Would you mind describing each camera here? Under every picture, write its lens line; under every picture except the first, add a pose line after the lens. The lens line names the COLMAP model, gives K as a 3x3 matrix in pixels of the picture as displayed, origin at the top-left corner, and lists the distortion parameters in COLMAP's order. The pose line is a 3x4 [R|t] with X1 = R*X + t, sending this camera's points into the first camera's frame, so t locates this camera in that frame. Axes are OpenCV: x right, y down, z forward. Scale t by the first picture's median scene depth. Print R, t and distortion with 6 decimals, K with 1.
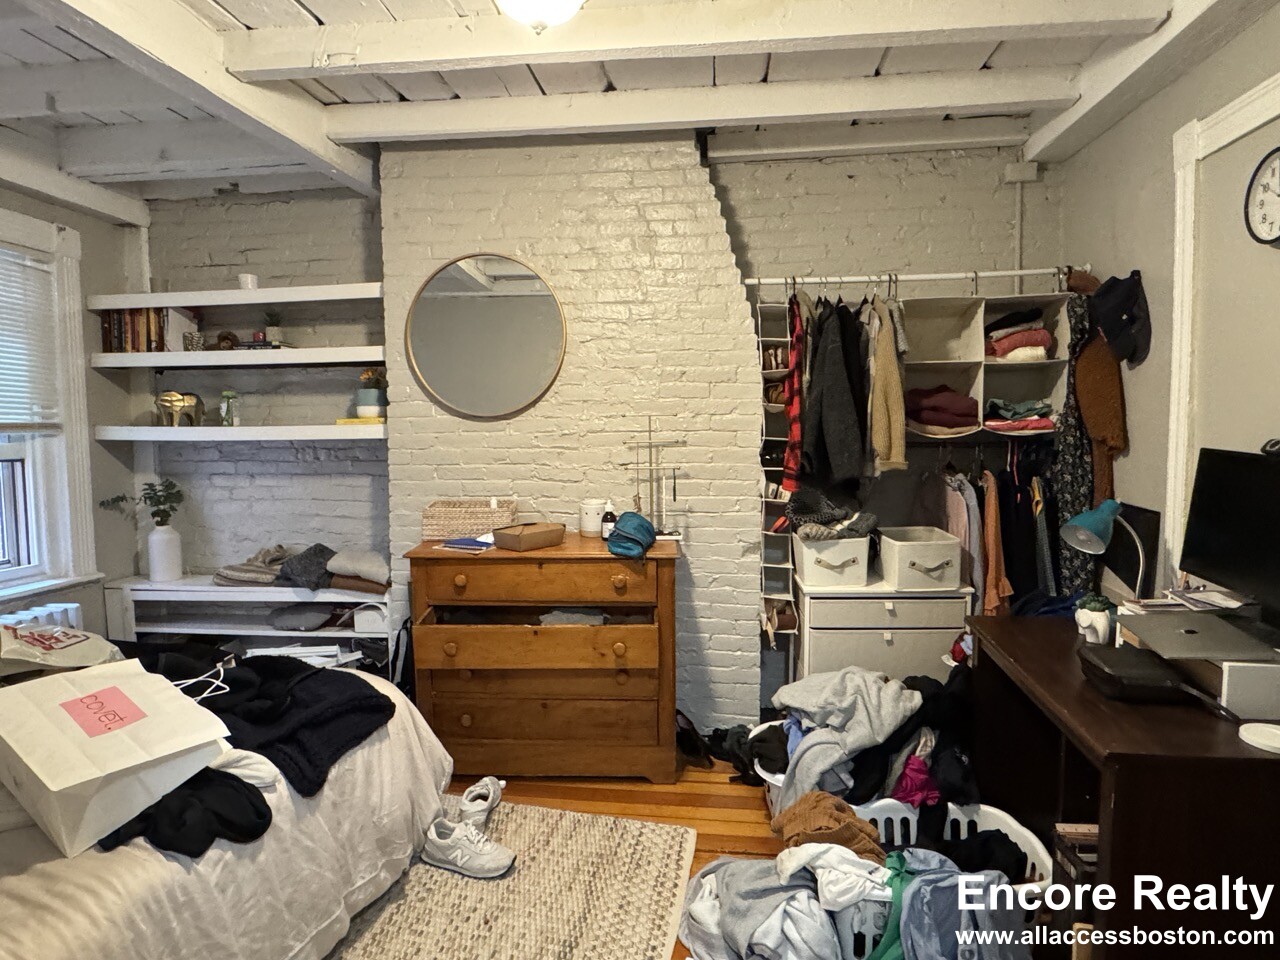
lens RADIAL K [[749.6, 0, 628.7], [0, 749.6, 477.4], [0, 0, 1]] dist [-0.001544, -0.000664]
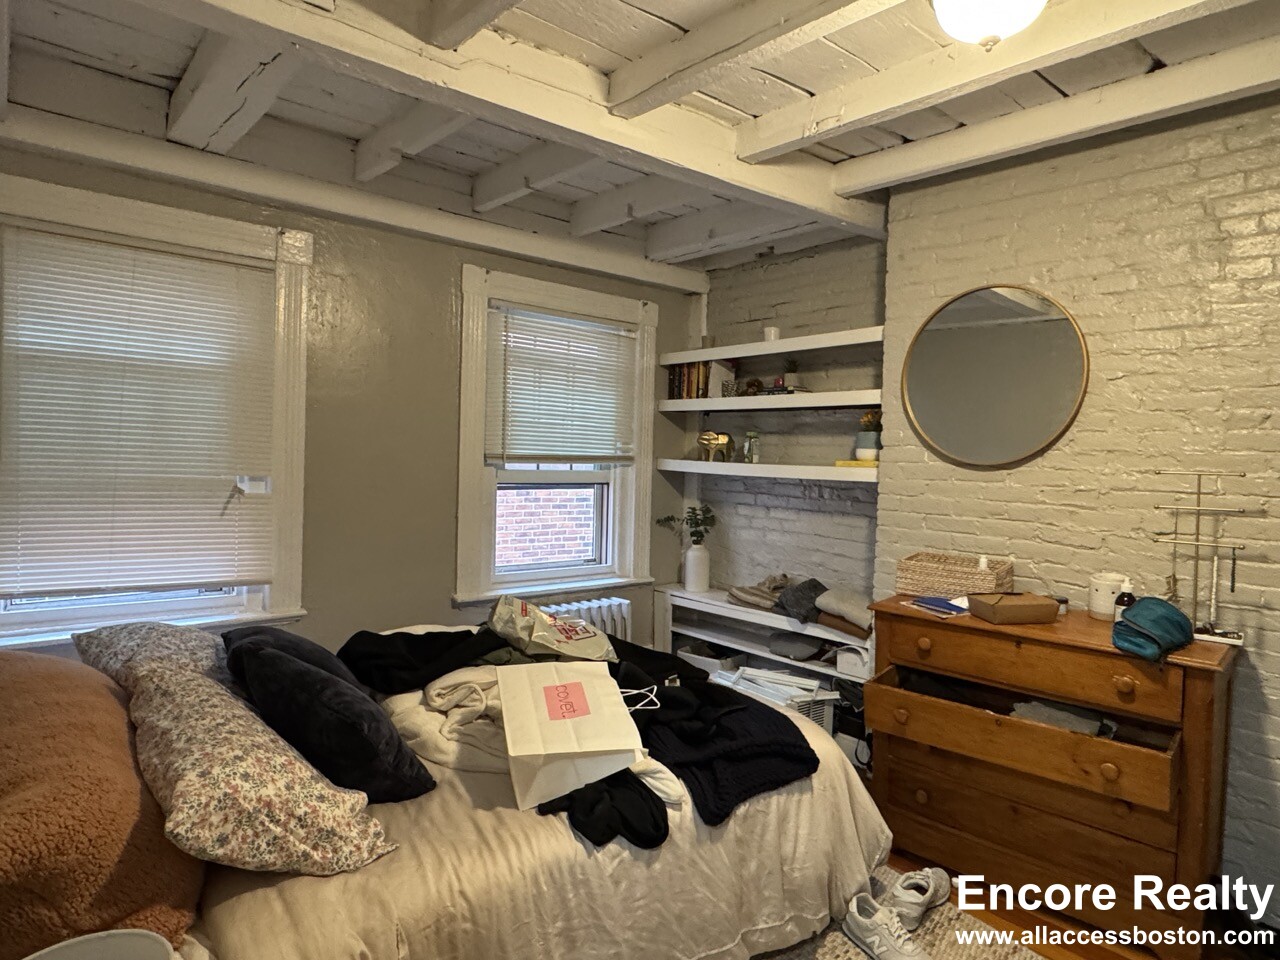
lens RADIAL K [[749.6, 0, 628.7], [0, 749.6, 477.4], [0, 0, 1]] dist [-0.001544, -0.000664]
pose [[0.753004, 0.049303, -0.656166, 0.085687], [-0.075003, 0.997121, -0.011151, -0.025823], [0.653727, 0.057611, 0.754534, 0.044768]]
